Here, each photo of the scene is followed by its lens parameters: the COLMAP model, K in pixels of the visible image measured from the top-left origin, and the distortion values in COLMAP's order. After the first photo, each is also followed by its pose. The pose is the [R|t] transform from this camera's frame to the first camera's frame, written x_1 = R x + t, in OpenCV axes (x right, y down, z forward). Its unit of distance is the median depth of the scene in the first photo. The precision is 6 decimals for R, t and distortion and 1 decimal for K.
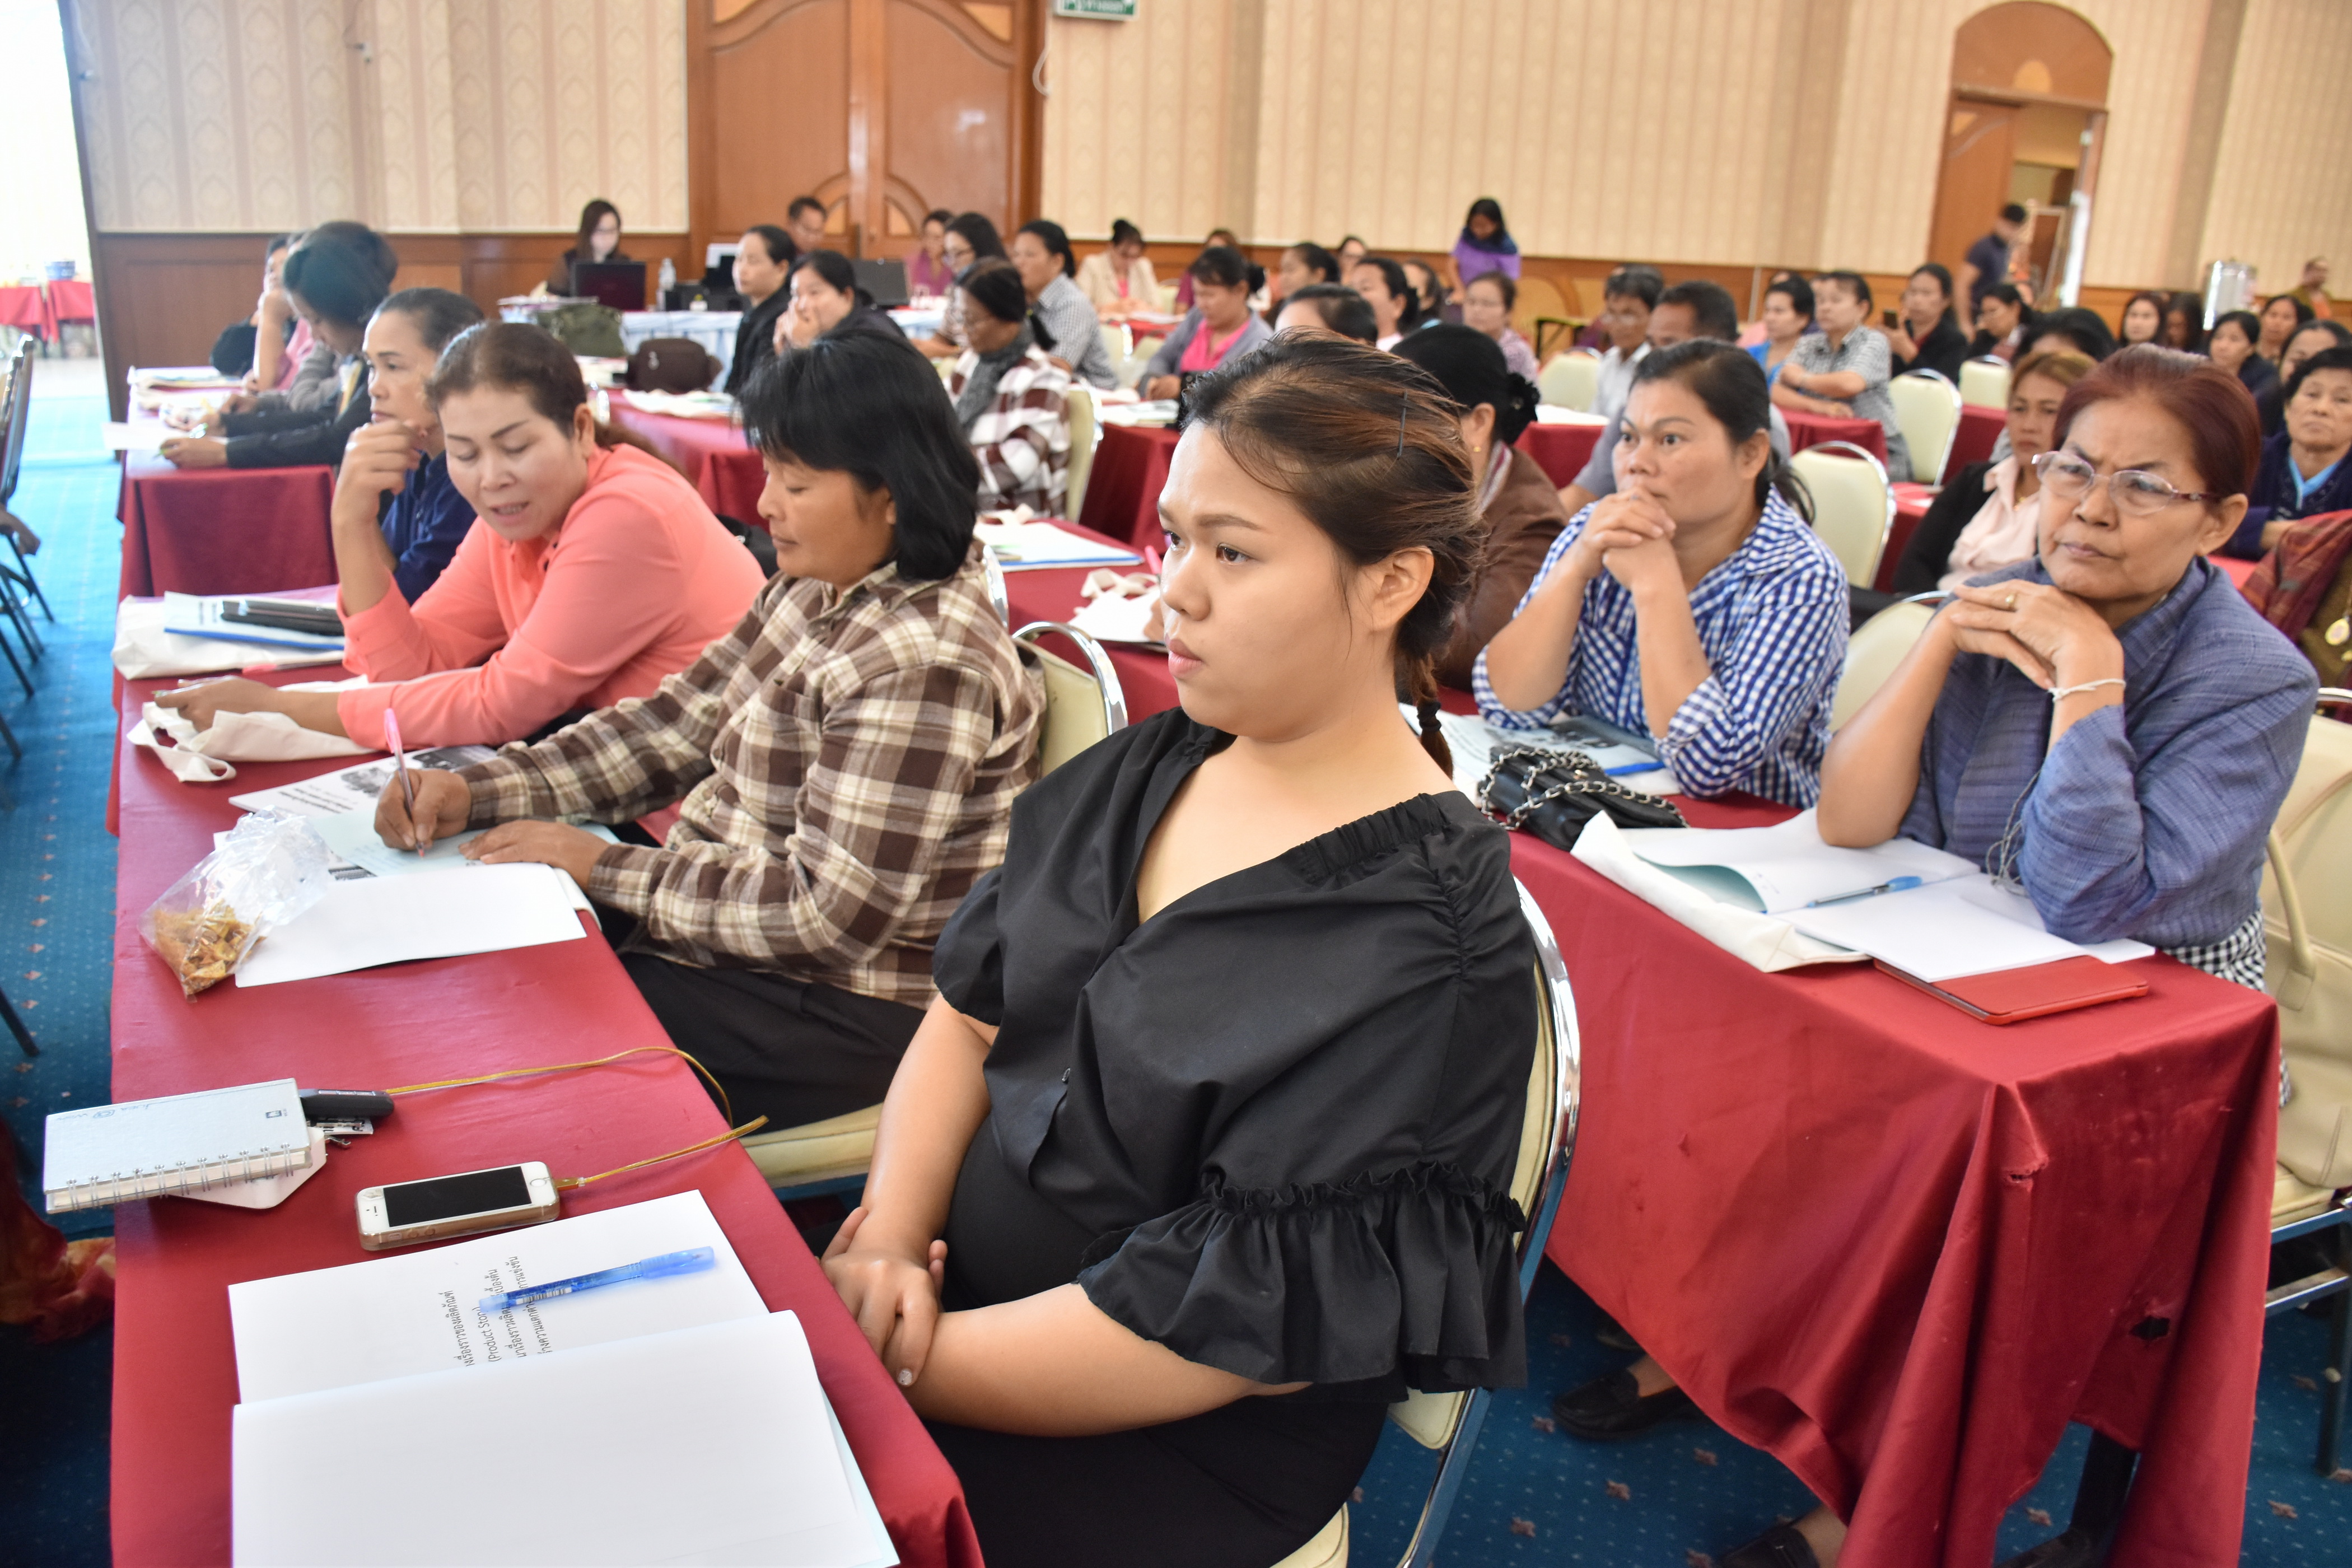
lens RADIAL K [[1827.7, 0, 1163.4], [0, 1827.7, 795.6], [0, 0, 1]] dist [-0.142671, 0.086652]
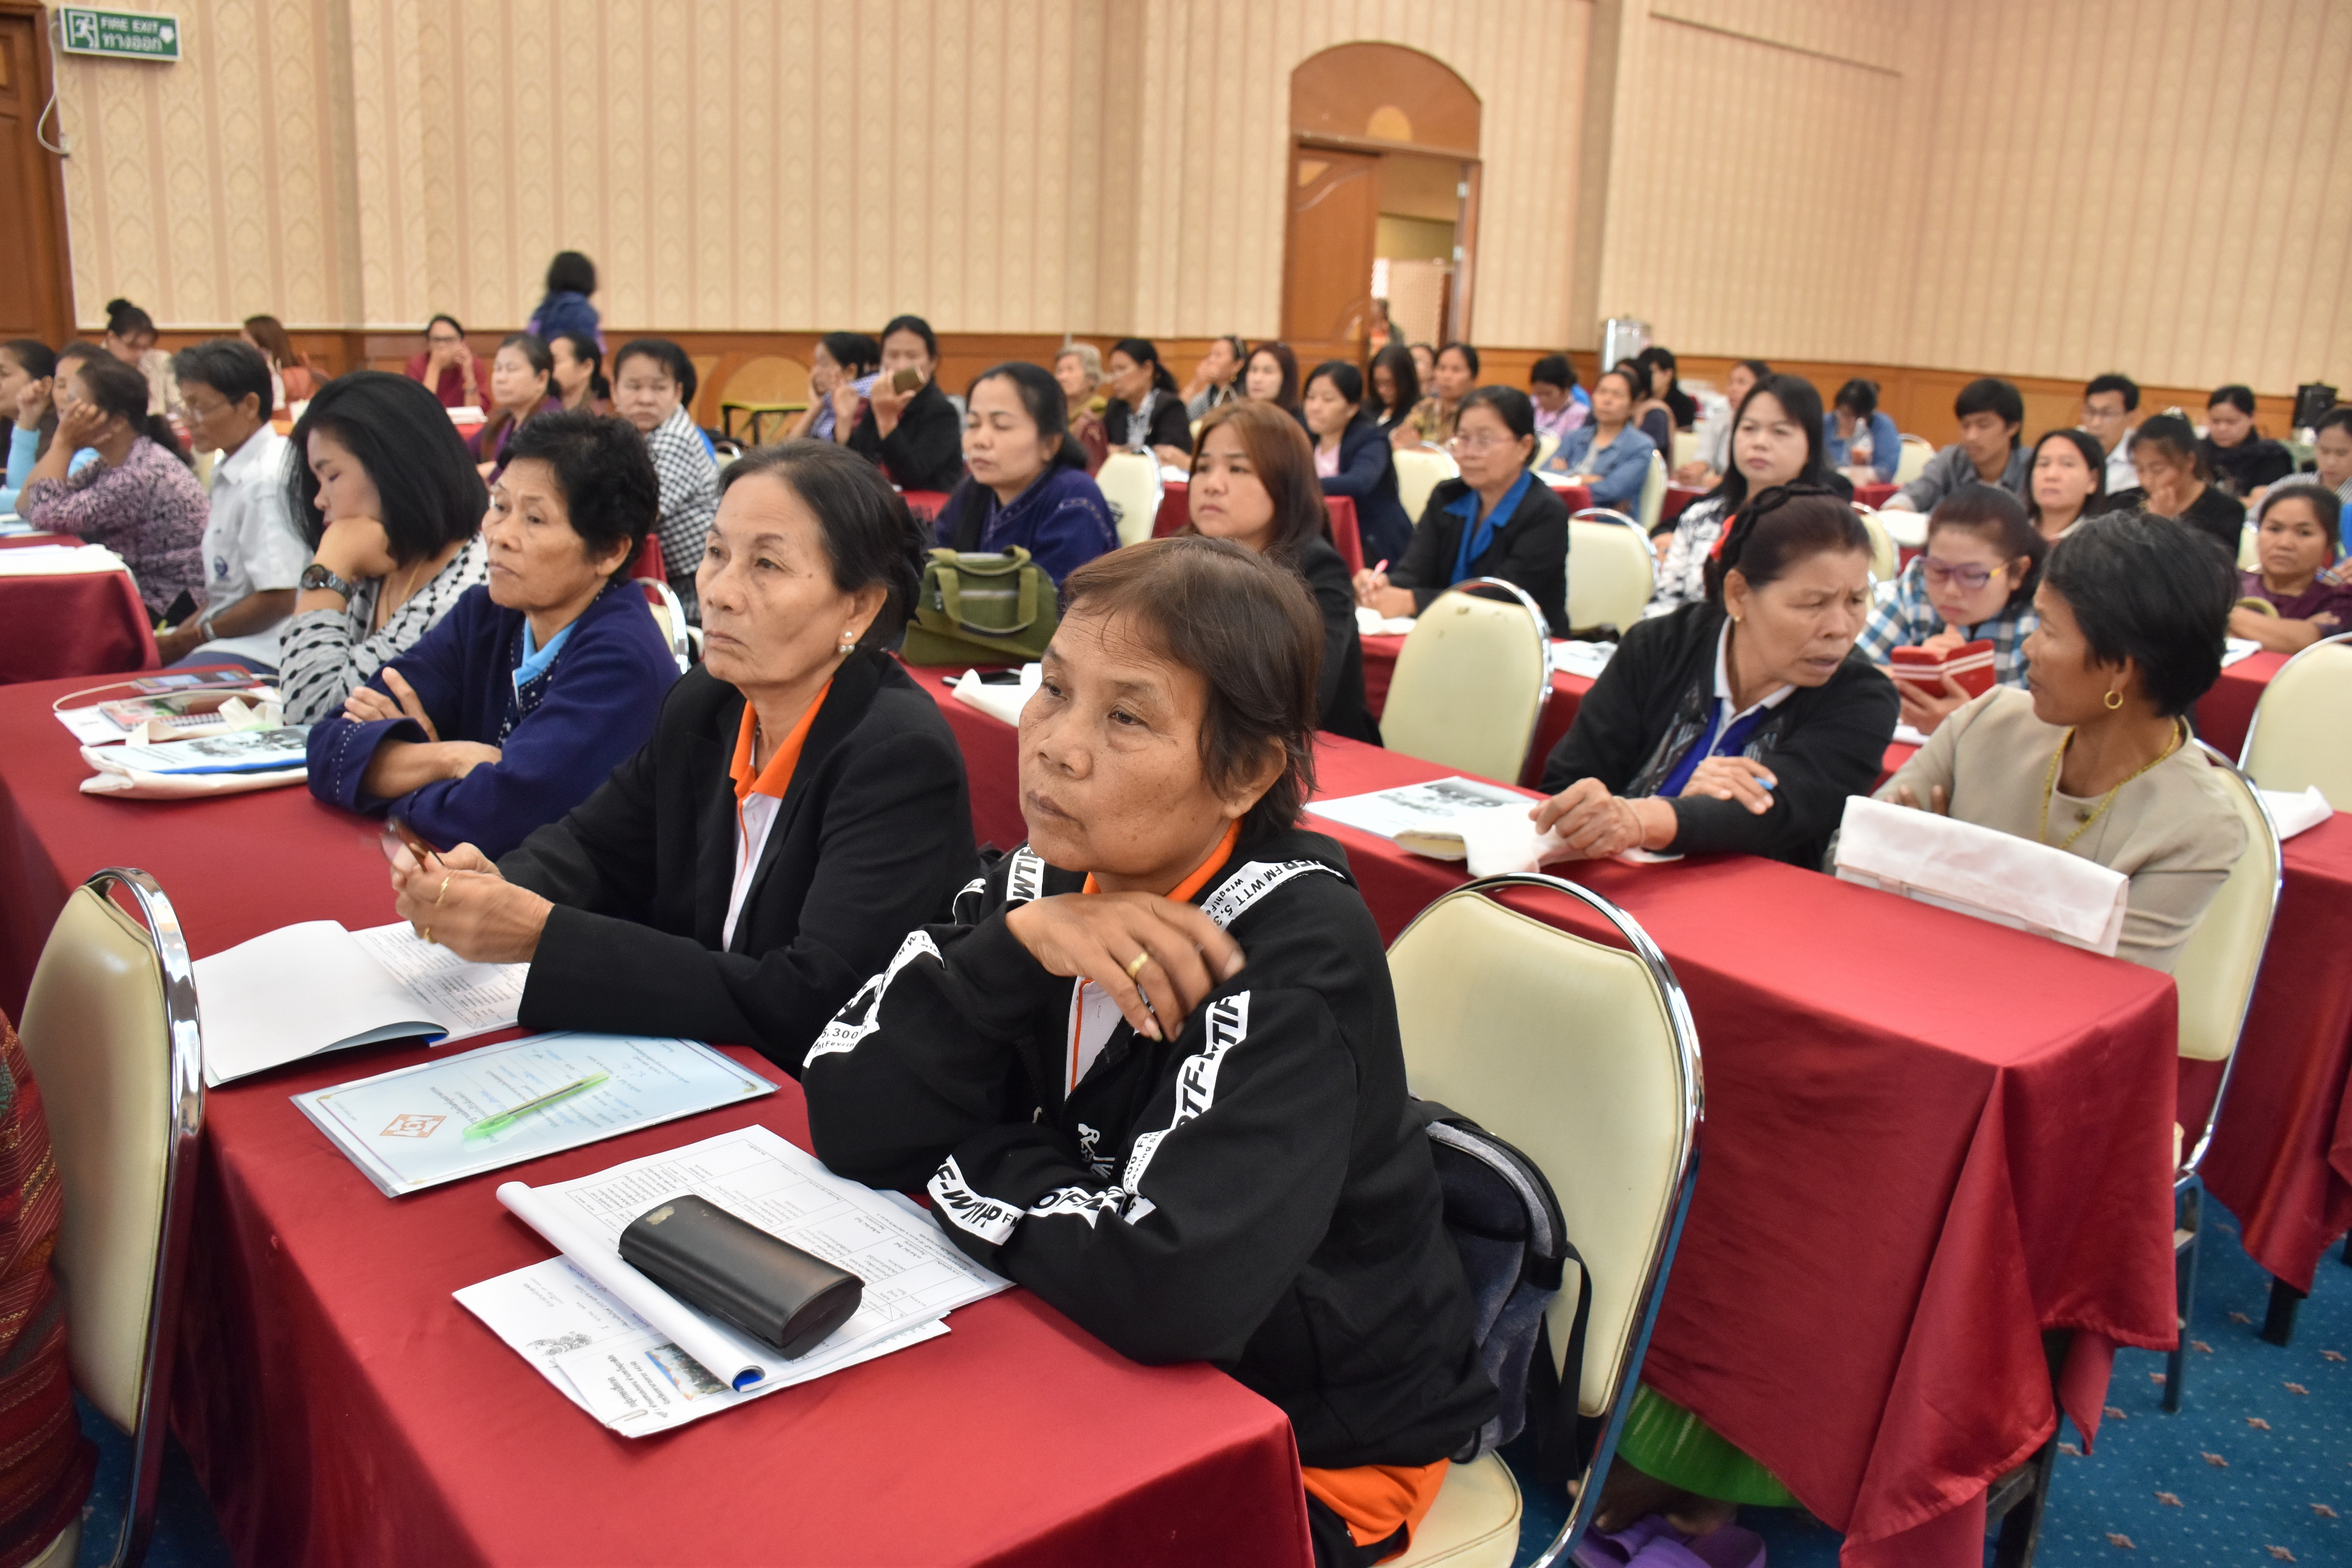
lens RADIAL K [[1827.7, 0, 1165.5], [0, 1827.7, 796.4], [0, 0, 1]] dist [-0.142671, 0.086652]
pose [[0.983704, -0.050825, 0.172461, 0.226463], [0.058742, 0.997426, -0.041114, -0.029931], [-0.169928, 0.050574, 0.984158, 0.123822]]
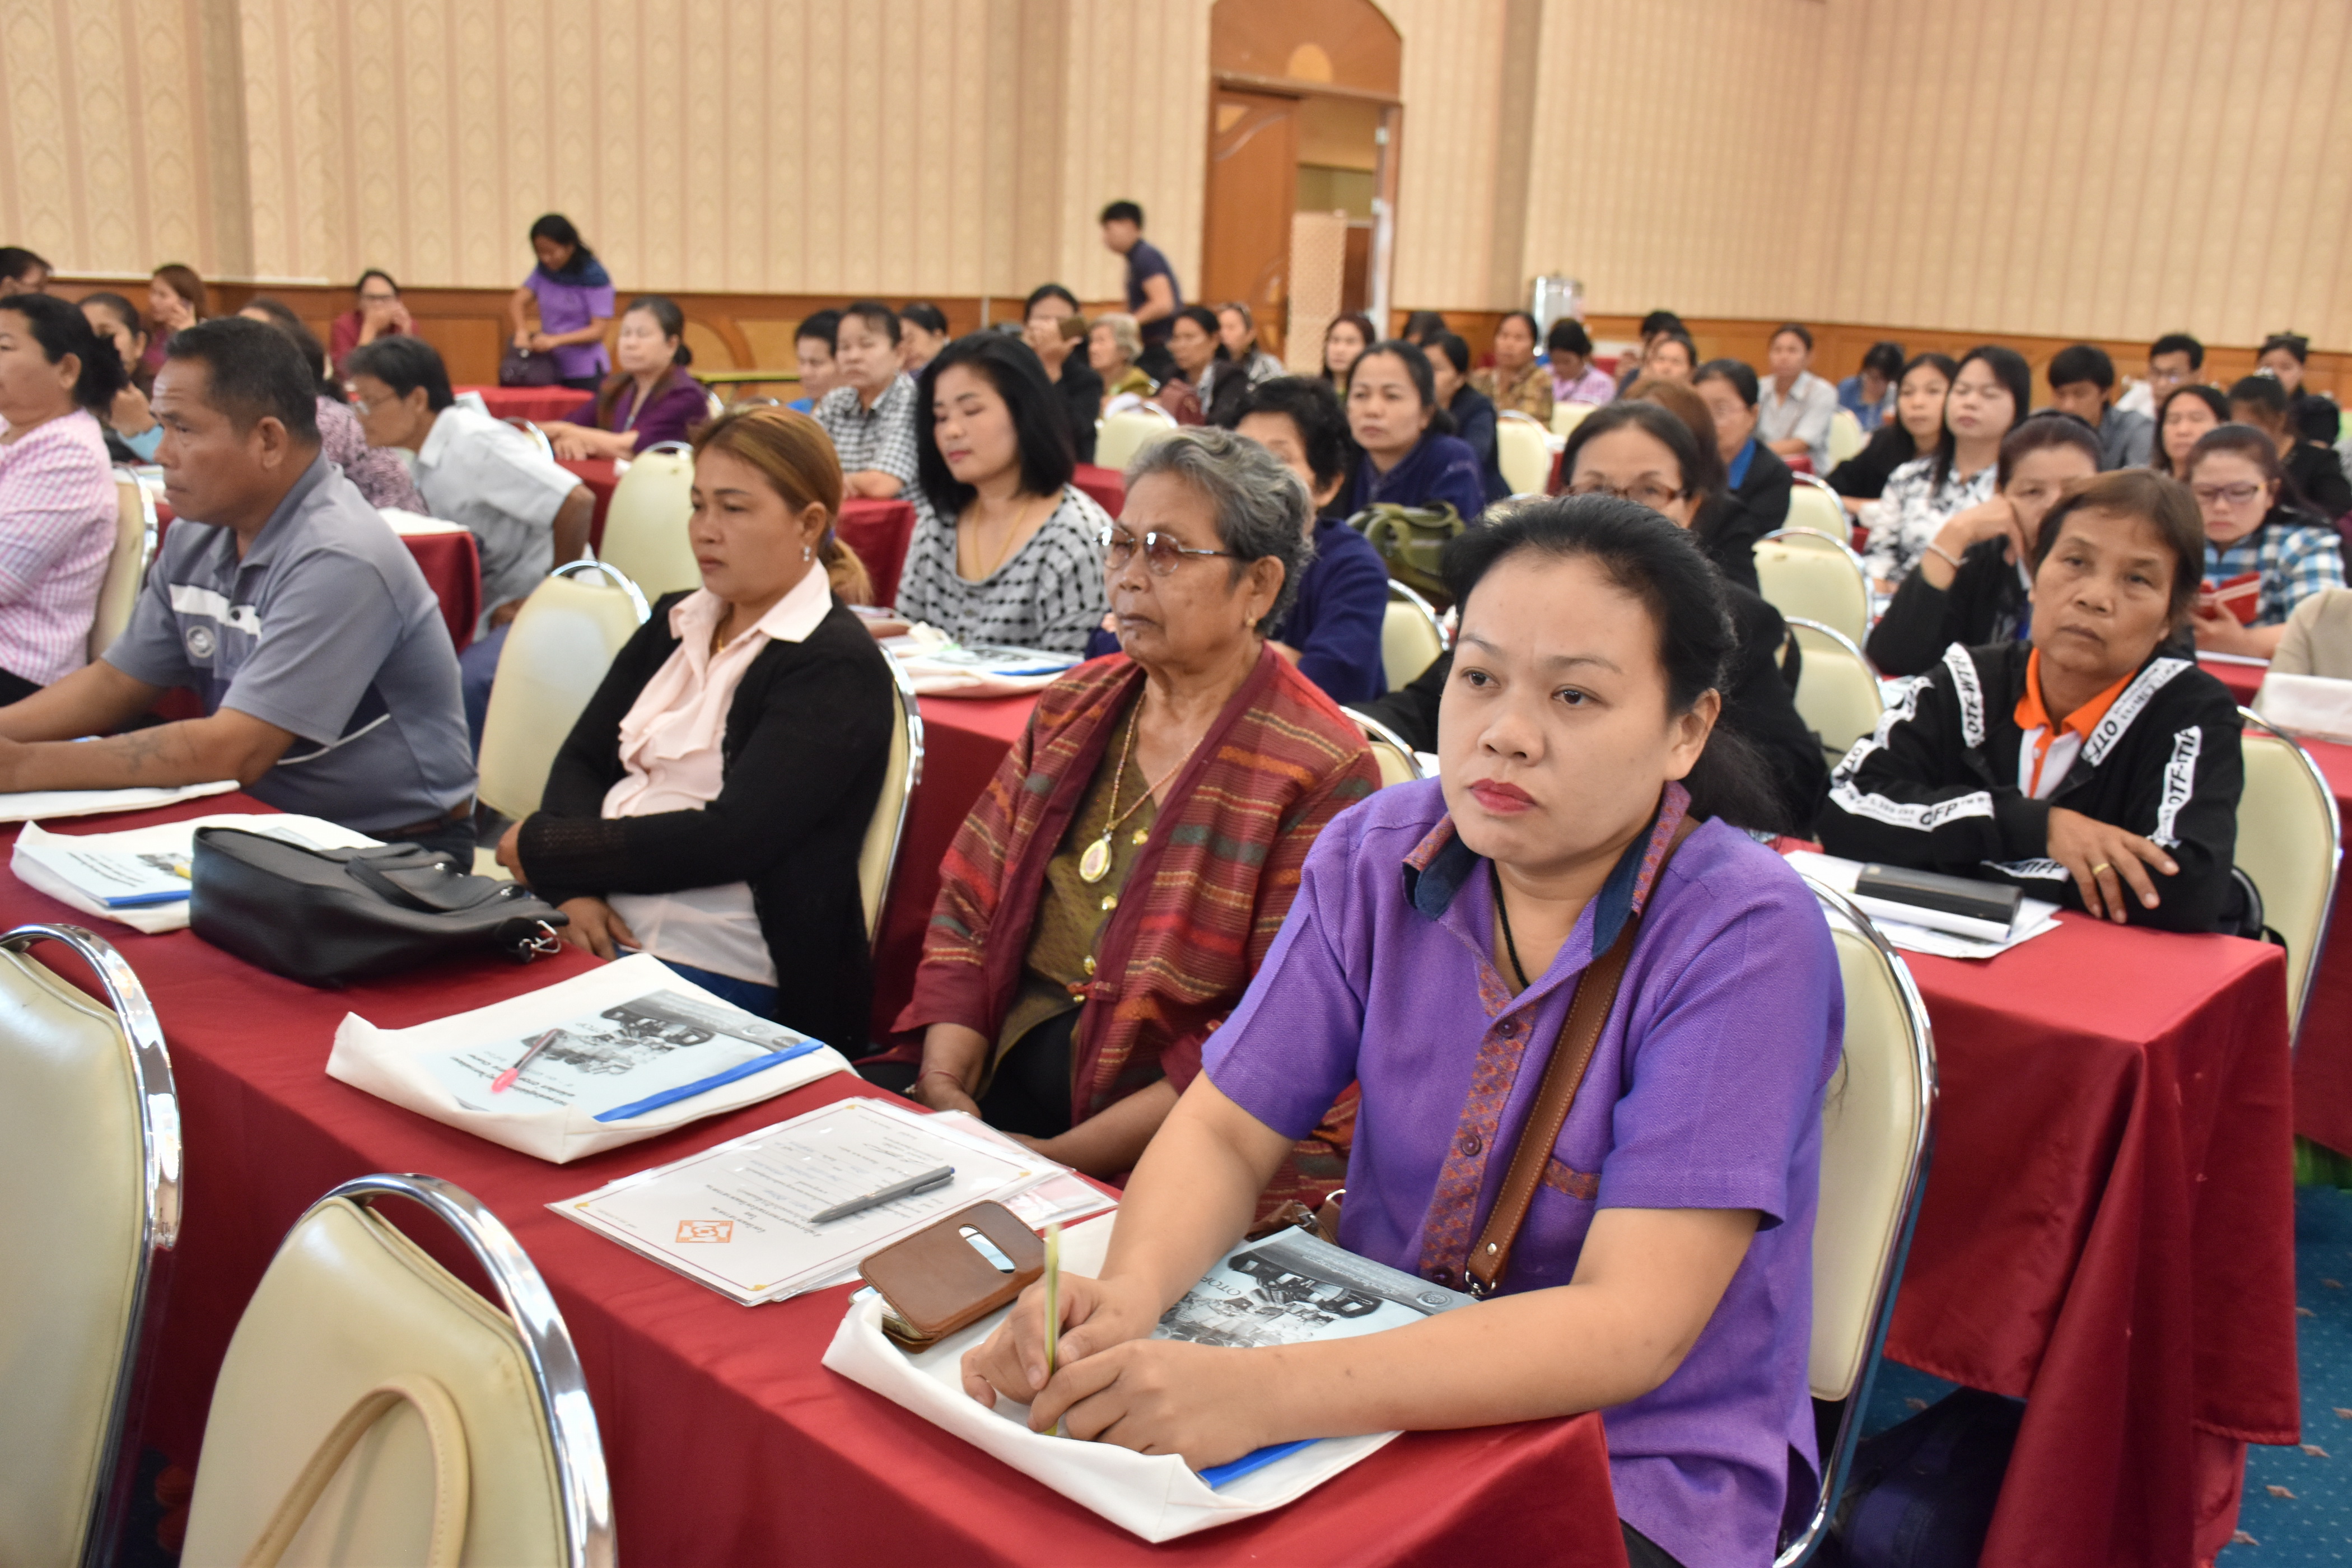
lens RADIAL K [[2158.4, 0, 1152.1], [0, 2158.4, 787.3], [0, 0, 1]] dist [-0.023102, 0.000000]
pose [[0.953398, -0.072447, 0.292889, 0.109776], [0.092470, 0.994191, -0.055087, -0.017755], [-0.287197, 0.079603, 0.954558, 0.069986]]
